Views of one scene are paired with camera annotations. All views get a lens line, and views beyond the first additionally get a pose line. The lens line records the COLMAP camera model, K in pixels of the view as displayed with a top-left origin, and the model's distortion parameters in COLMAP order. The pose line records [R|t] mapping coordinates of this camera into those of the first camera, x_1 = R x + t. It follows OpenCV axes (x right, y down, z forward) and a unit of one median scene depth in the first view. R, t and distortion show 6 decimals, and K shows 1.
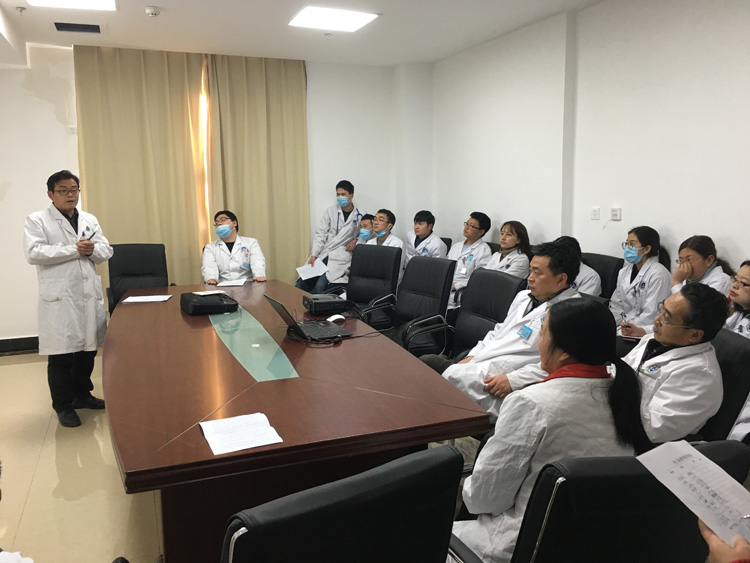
lens RADIAL K [[629.2, 0, 375.0], [0, 629.2, 281.5], [0, 0, 1]] dist [-0.003136, -0.003616]
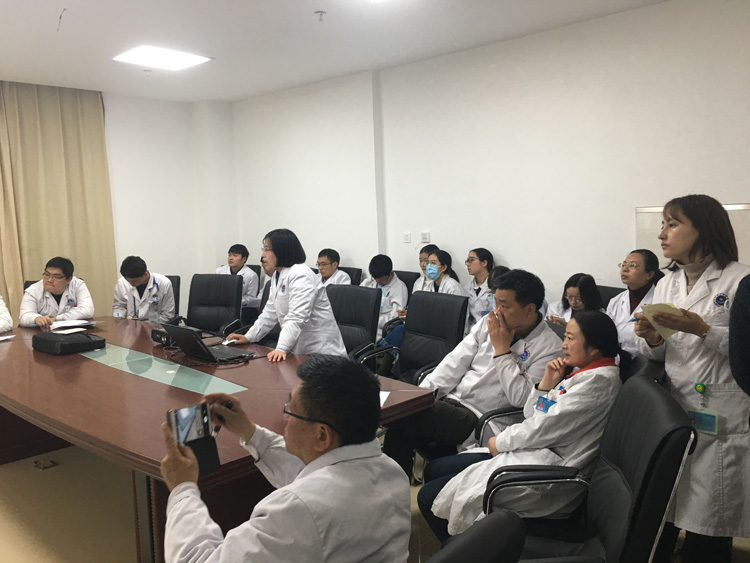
lens RADIAL K [[629.2, 0, 375.0], [0, 629.2, 281.5], [0, 0, 1]] dist [-0.003136, -0.003616]
pose [[0.906583, -0.058618, 0.417937, -0.198057], [0.078815, 0.996400, -0.031214, 0.007387], [-0.414603, 0.061237, 0.907940, -0.056254]]
